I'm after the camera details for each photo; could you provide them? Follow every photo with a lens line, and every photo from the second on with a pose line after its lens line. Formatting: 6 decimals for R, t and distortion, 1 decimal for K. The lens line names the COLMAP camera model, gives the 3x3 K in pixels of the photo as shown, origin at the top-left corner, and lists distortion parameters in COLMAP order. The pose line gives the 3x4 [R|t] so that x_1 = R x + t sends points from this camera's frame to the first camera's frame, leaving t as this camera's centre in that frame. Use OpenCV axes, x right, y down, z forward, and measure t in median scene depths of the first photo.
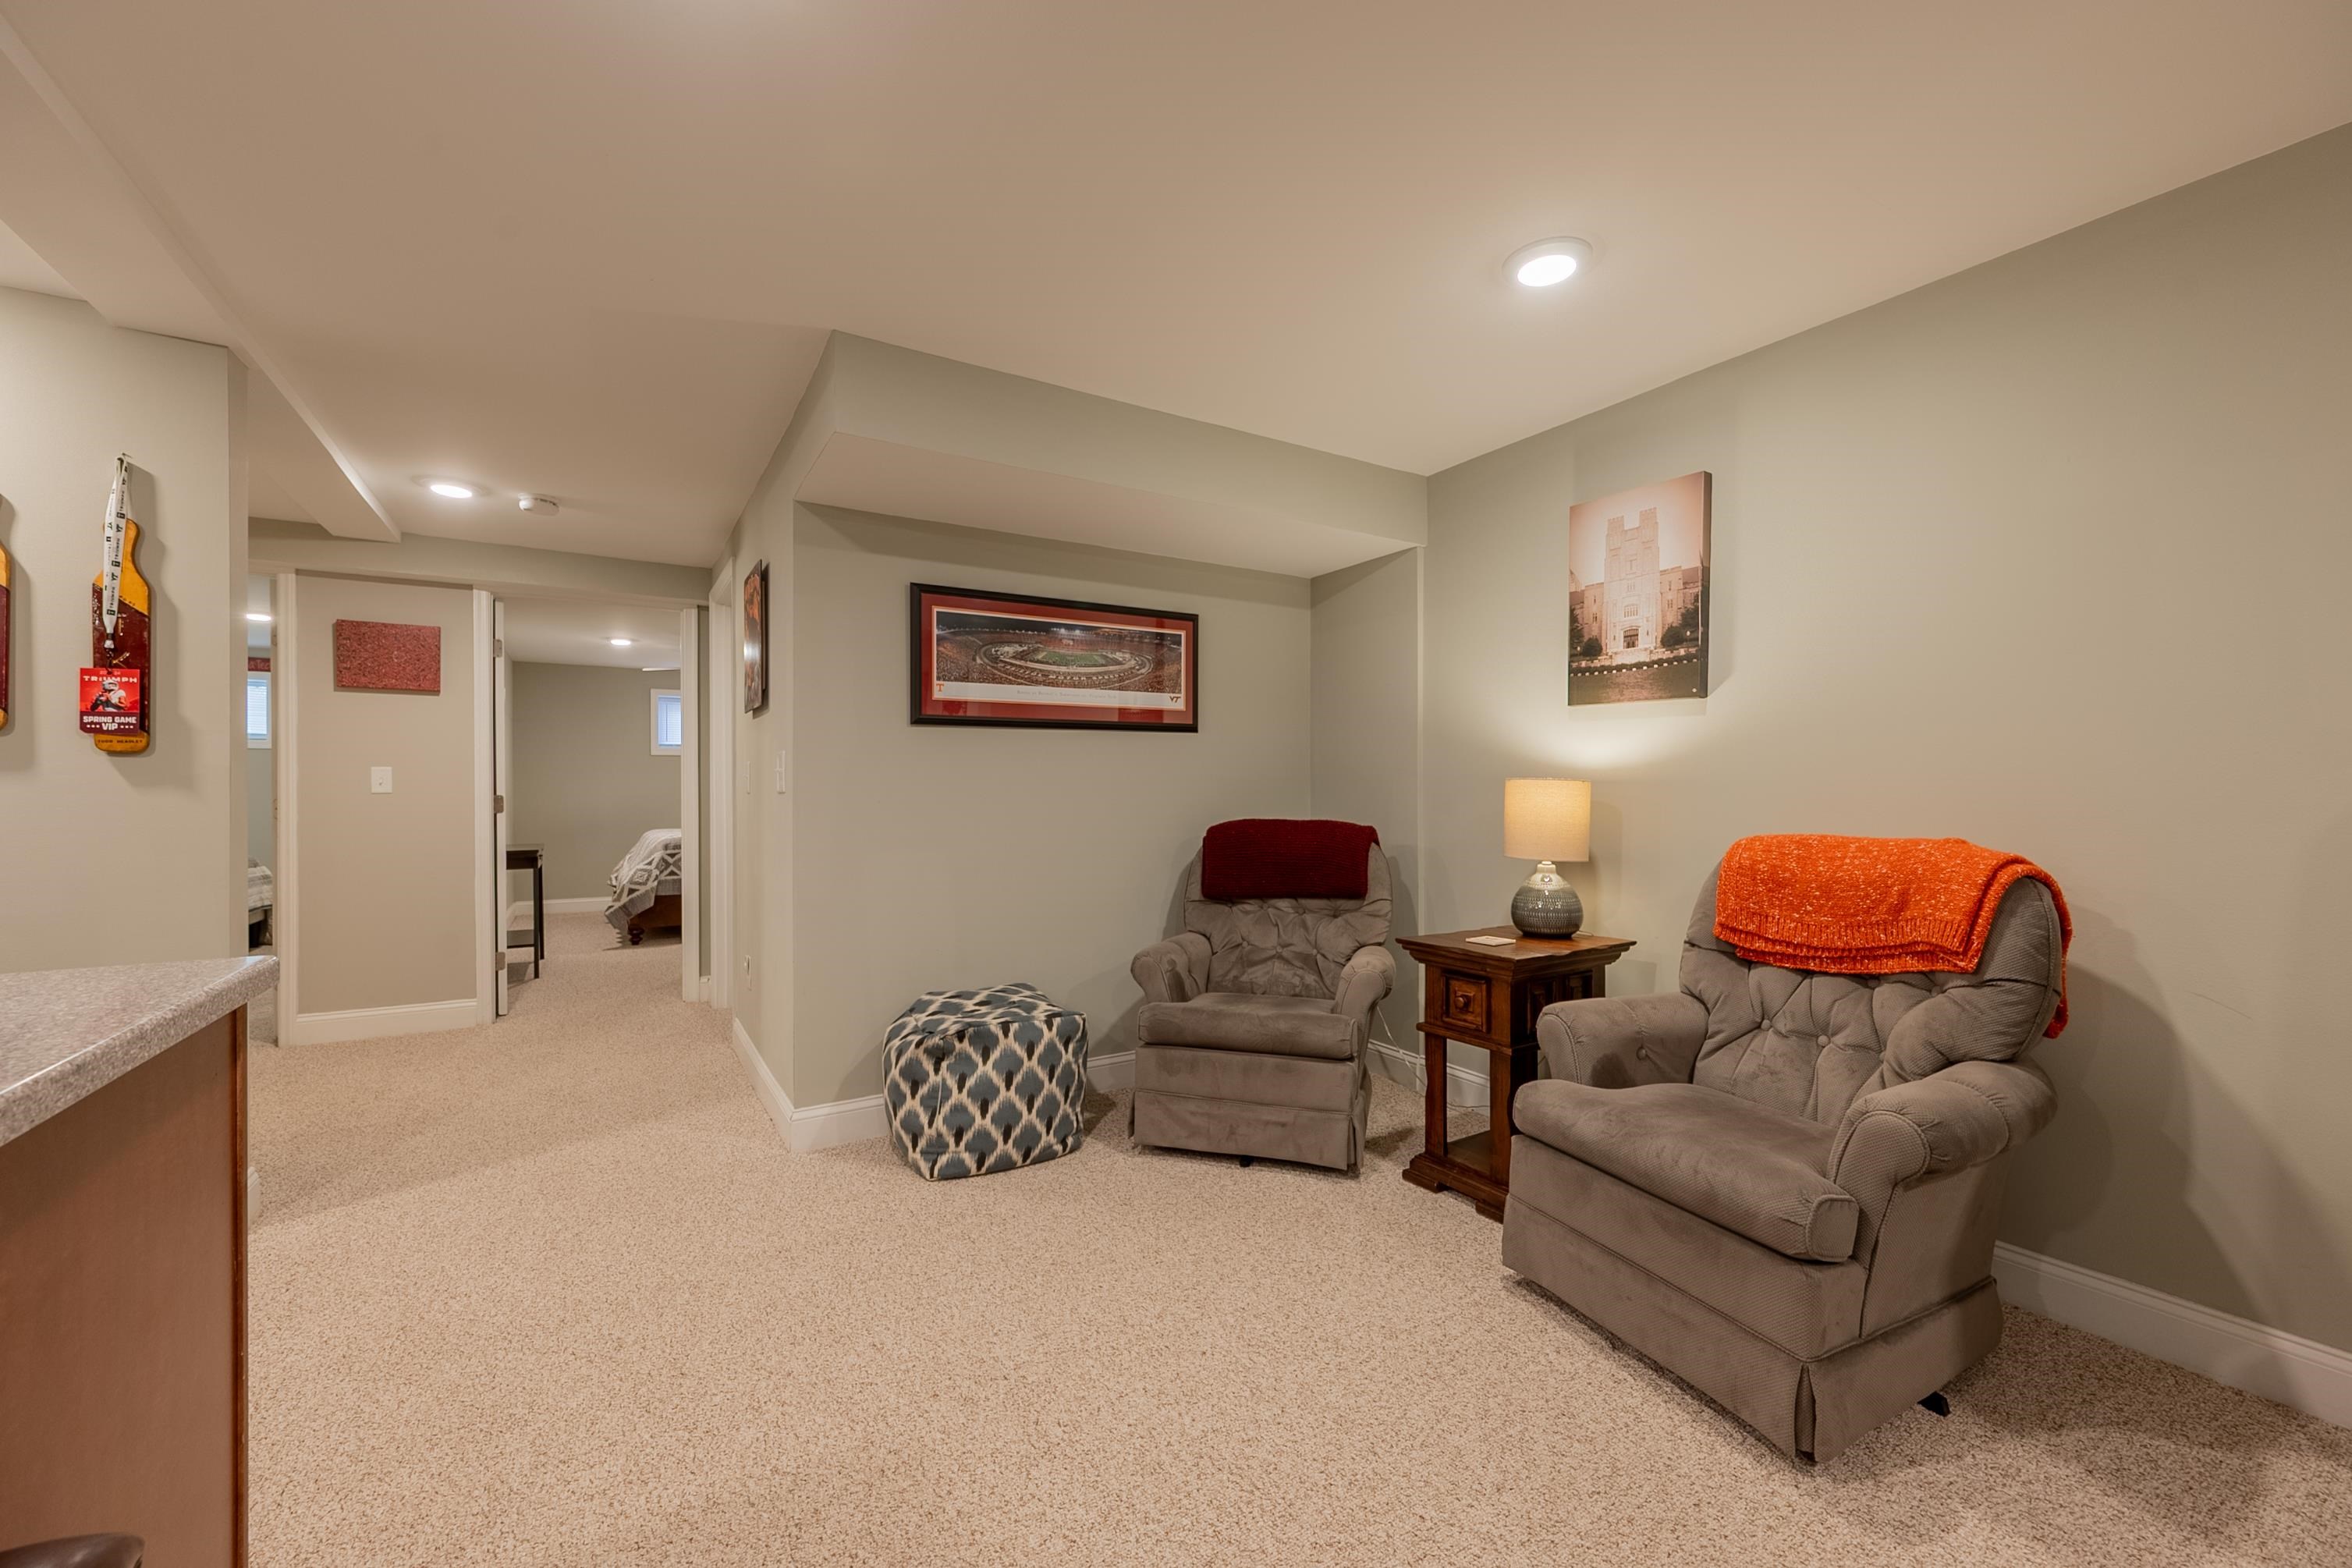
lens RADIAL K [[936.0, 0, 1179.5], [0, 936.0, 787.0], [0, 0, 1]] dist [0.001673, 0.000188]
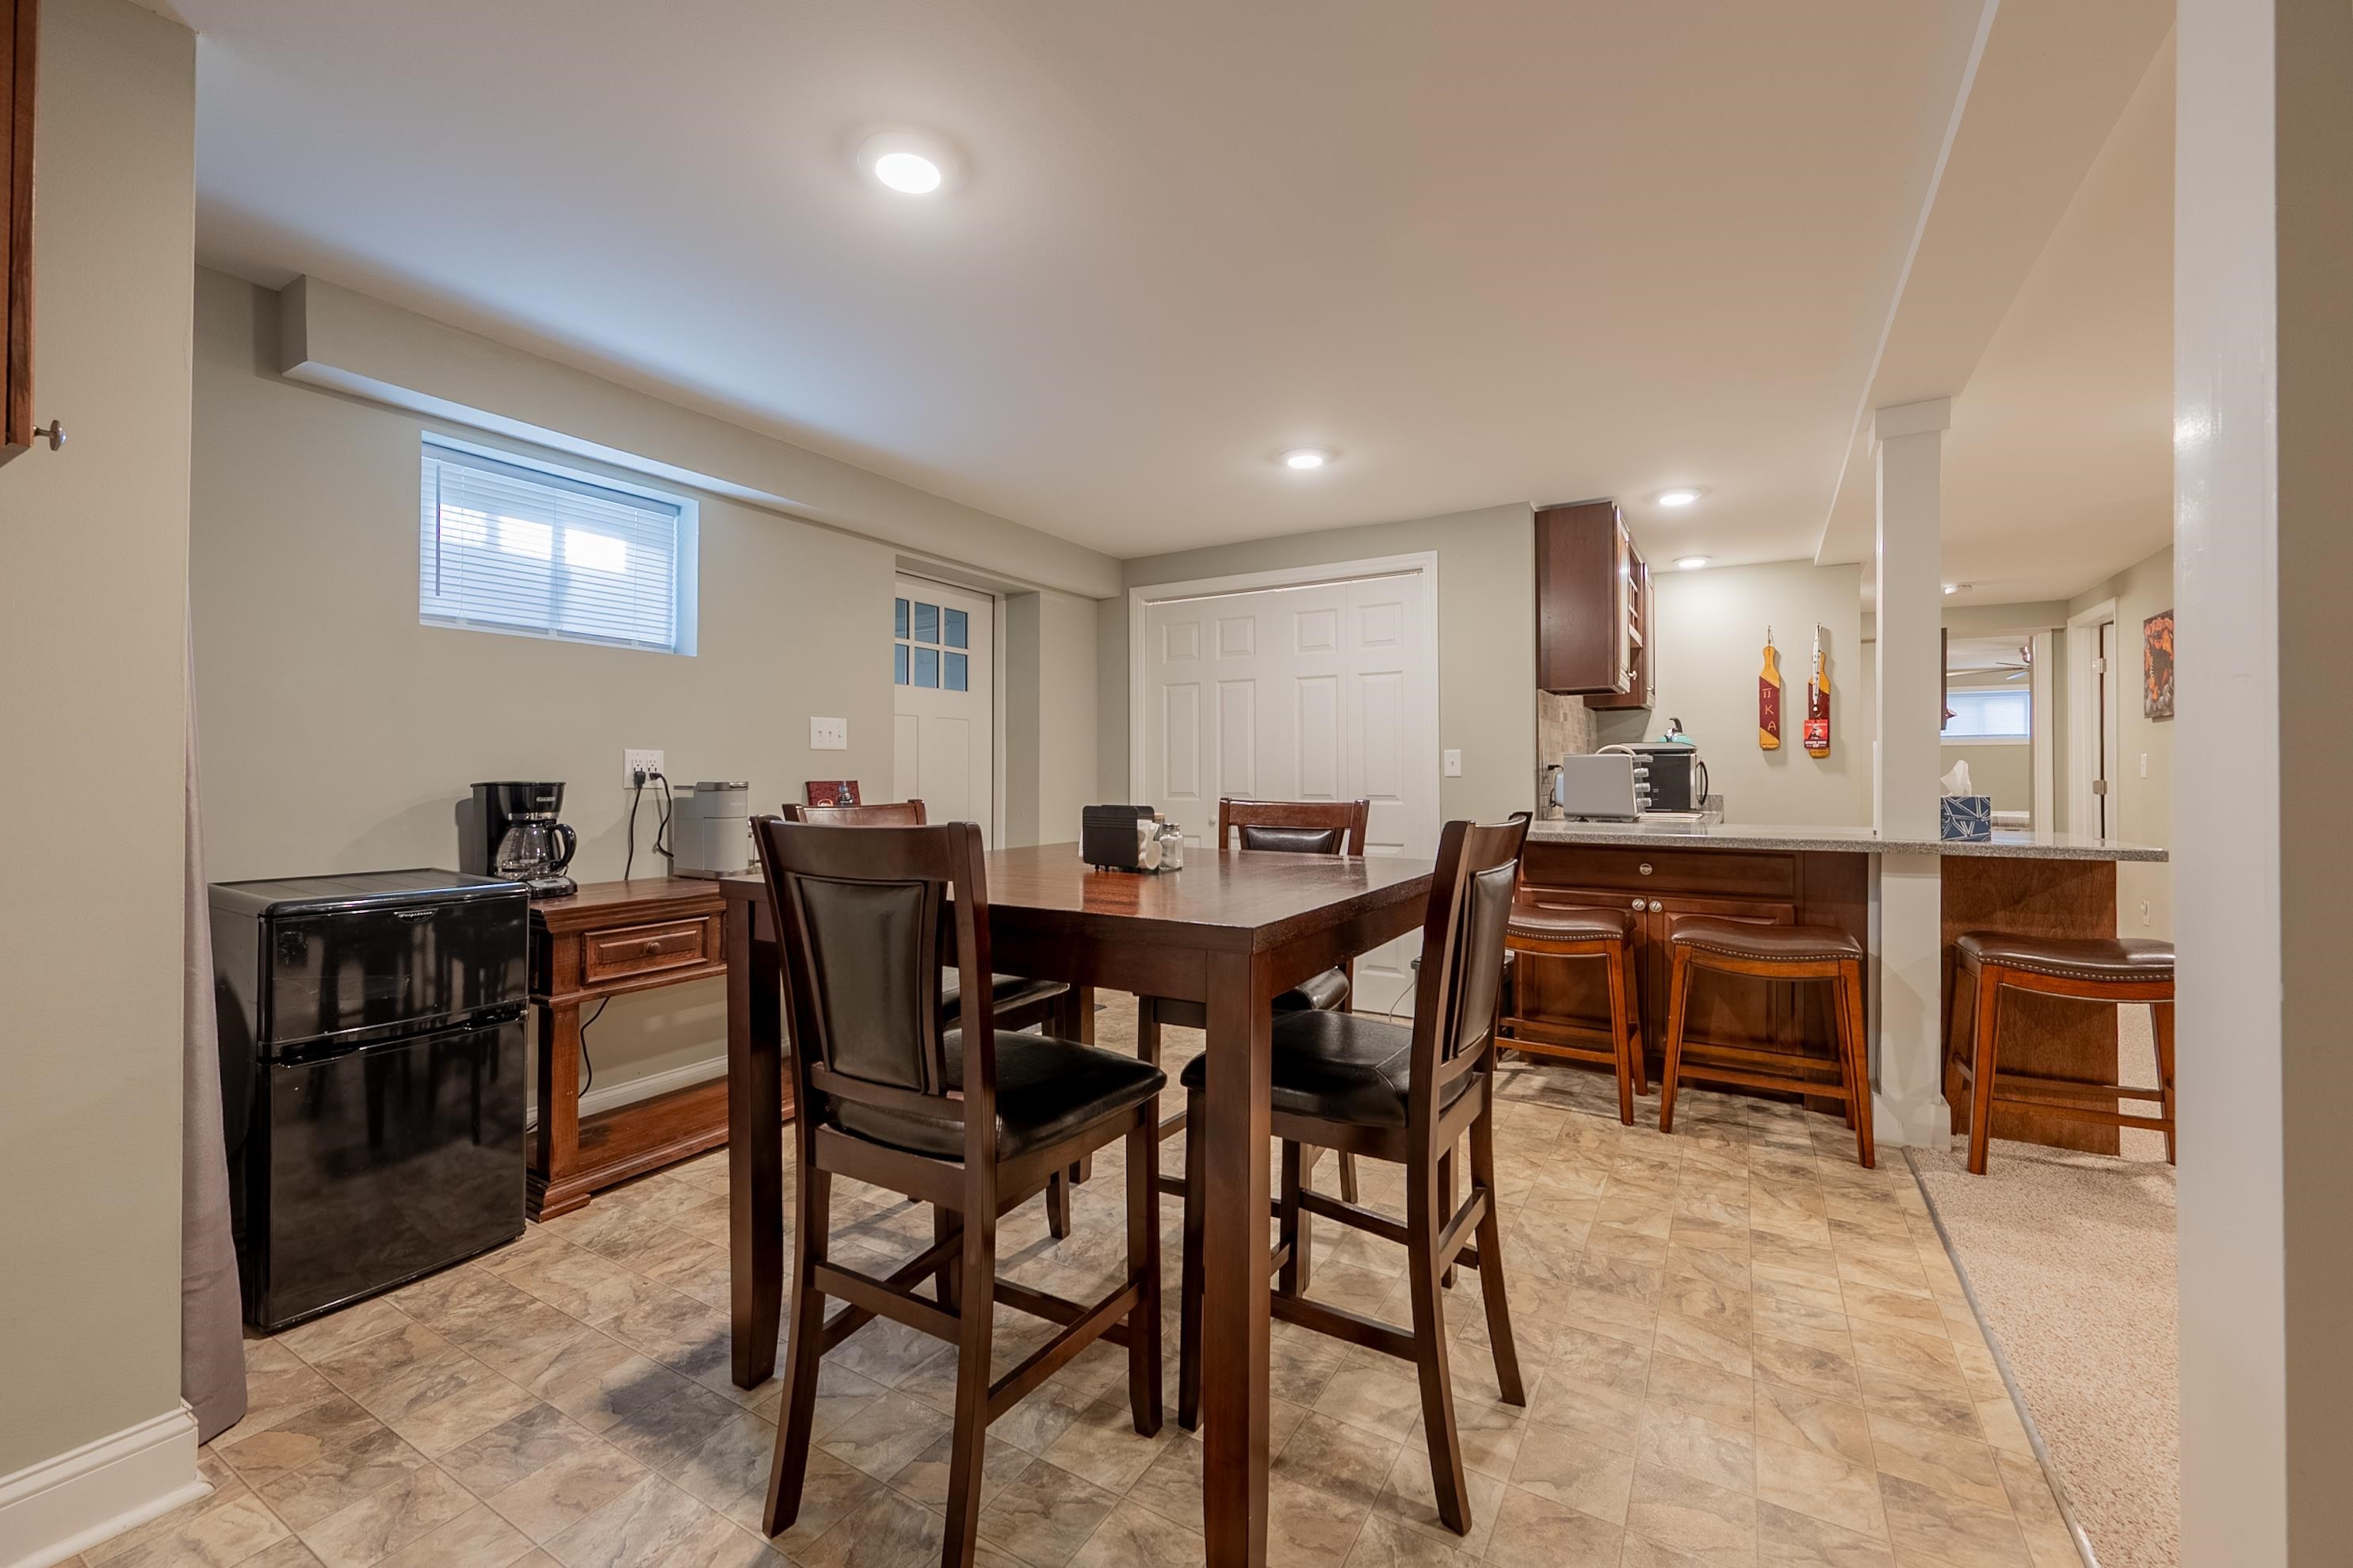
lens RADIAL K [[946.4, 0, 1177.1], [0, 946.4, 766.7], [0, 0, 1]] dist [0.000547, 0.000053]
pose [[0.455802, -0.004056, -0.890072, 0.143000], [-0.002753, 0.999978, -0.005967, 0.002973], [0.890077, 0.005171, 0.455781, -1.097961]]
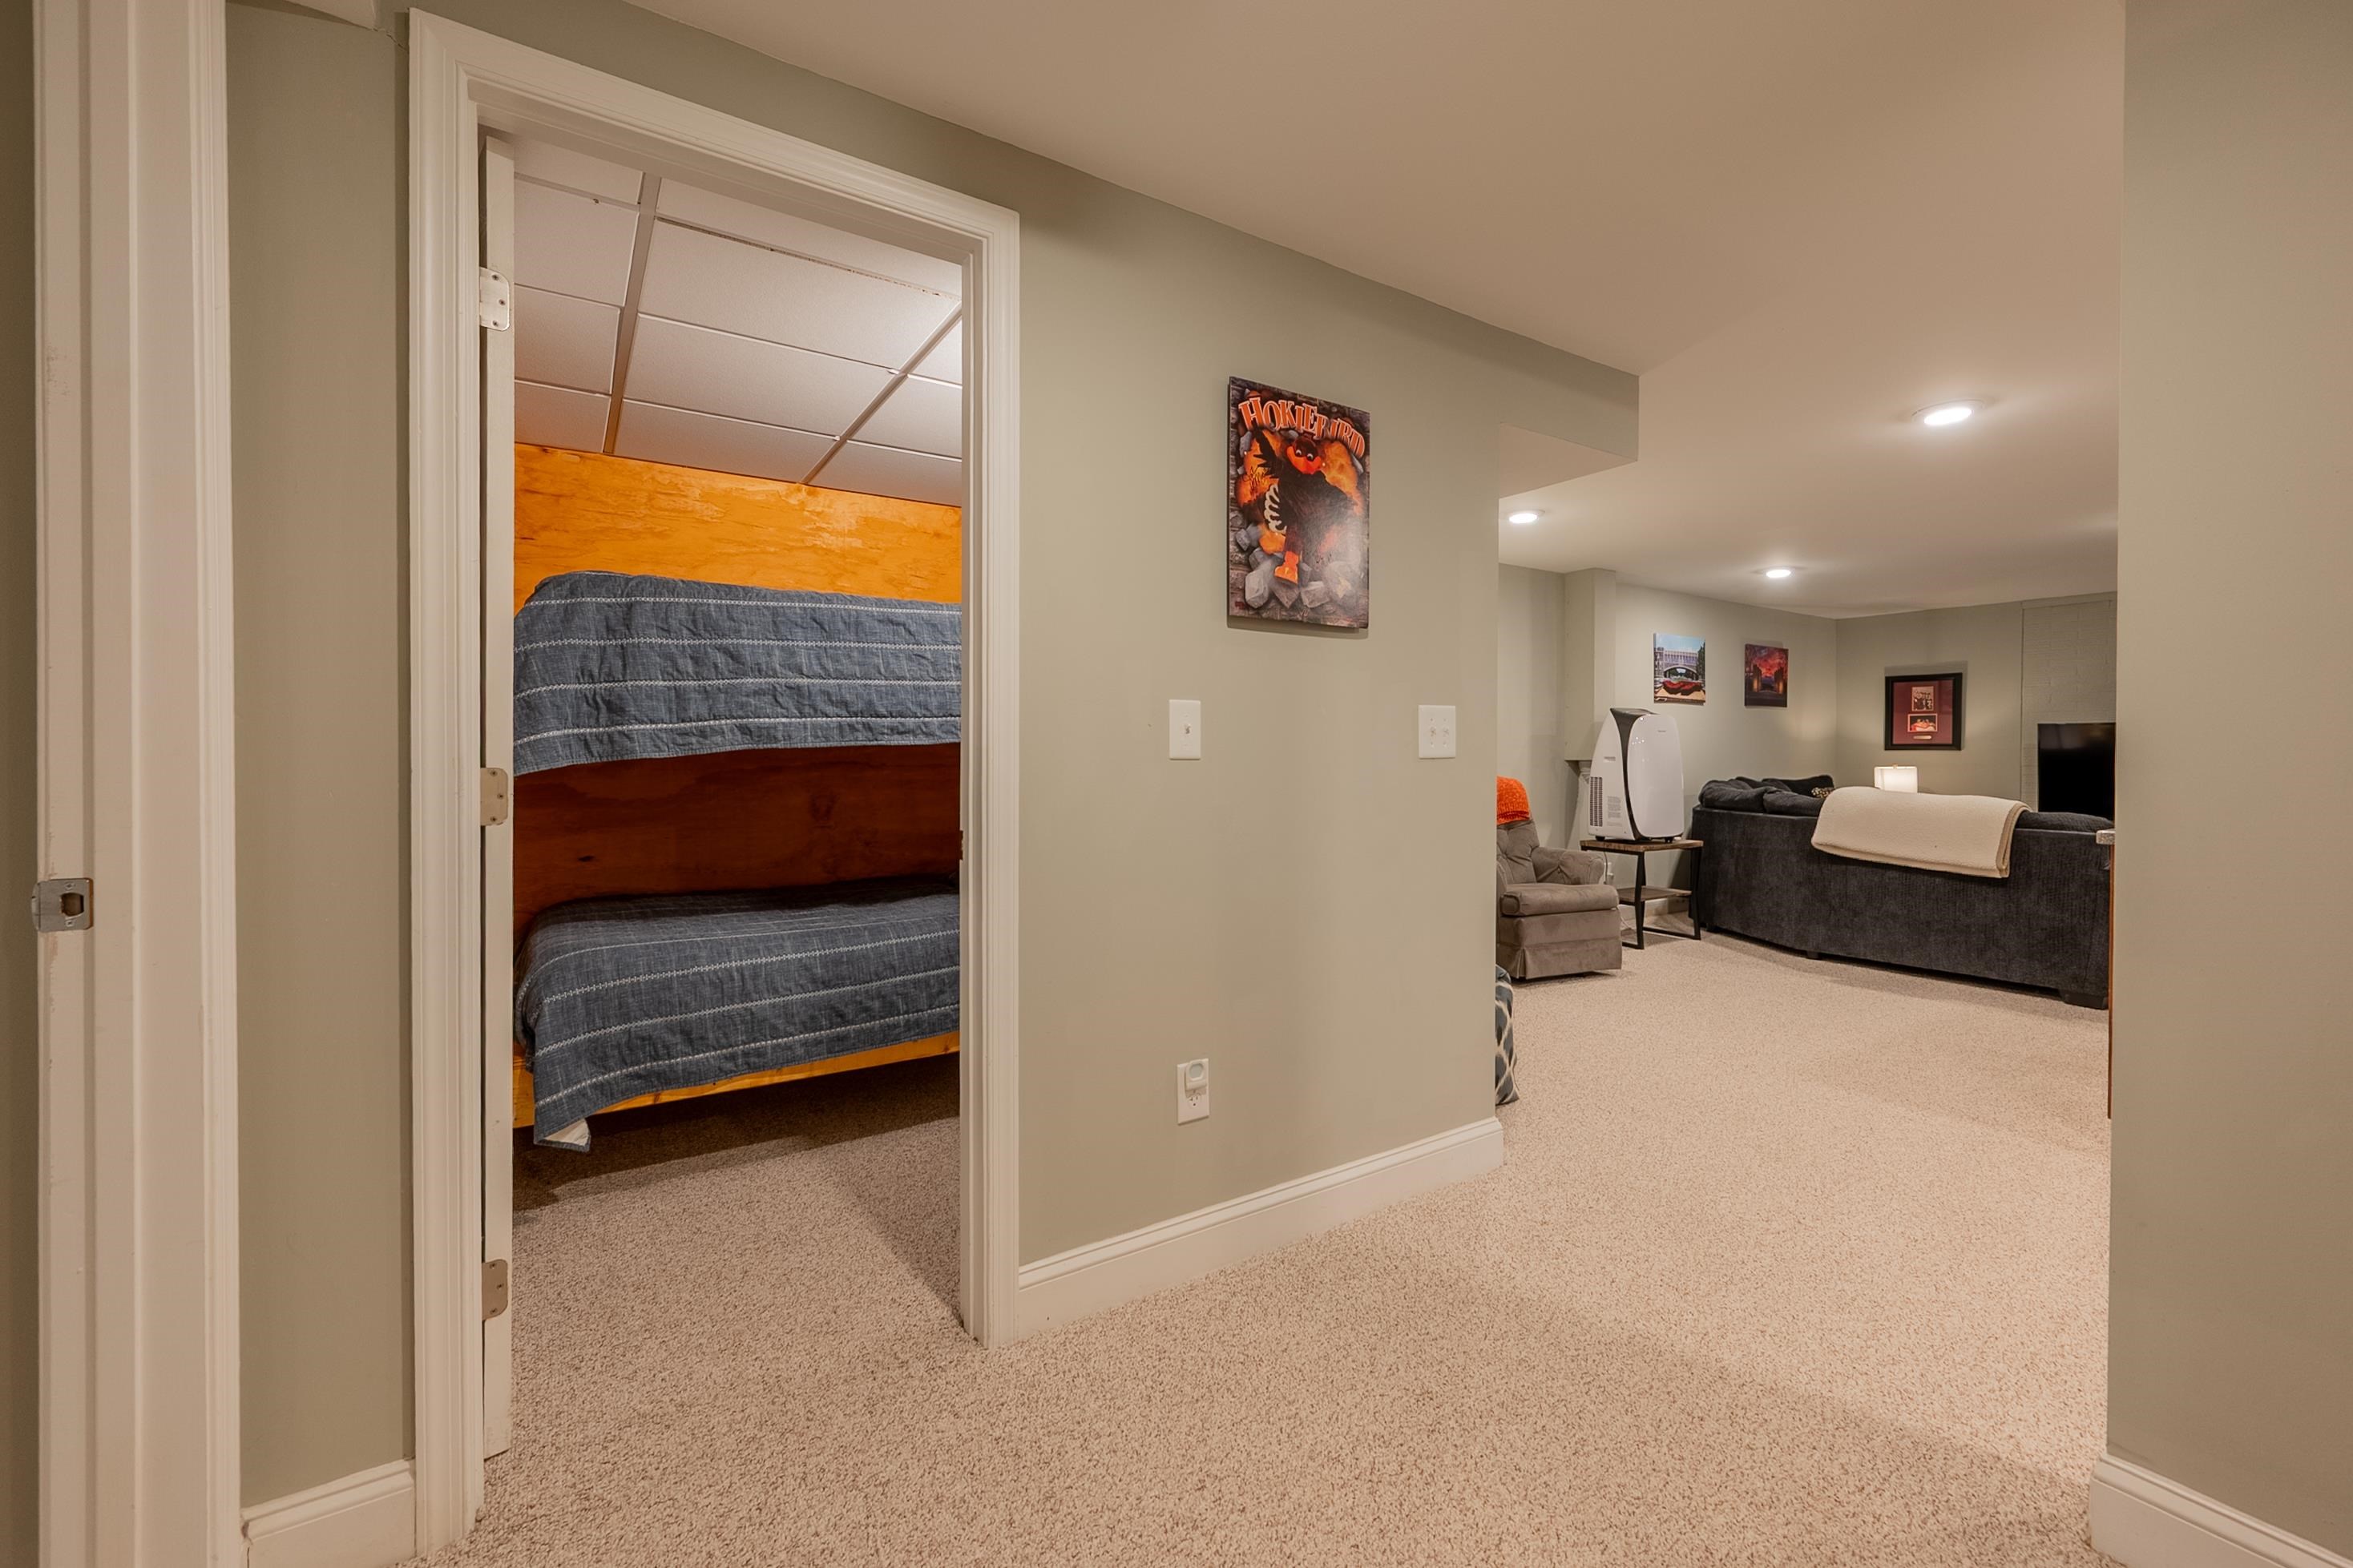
lens RADIAL K [[955.8, 0, 1179.4], [0, 955.8, 759.5], [0, 0, 1]] dist [0.000585, -0.000029]
pose [[-0.018364, -0.002628, 0.999828, -1.330817], [-0.005737, 0.999980, 0.002523, 0.007271], [-0.999815, -0.005690, -0.018378, 1.345393]]
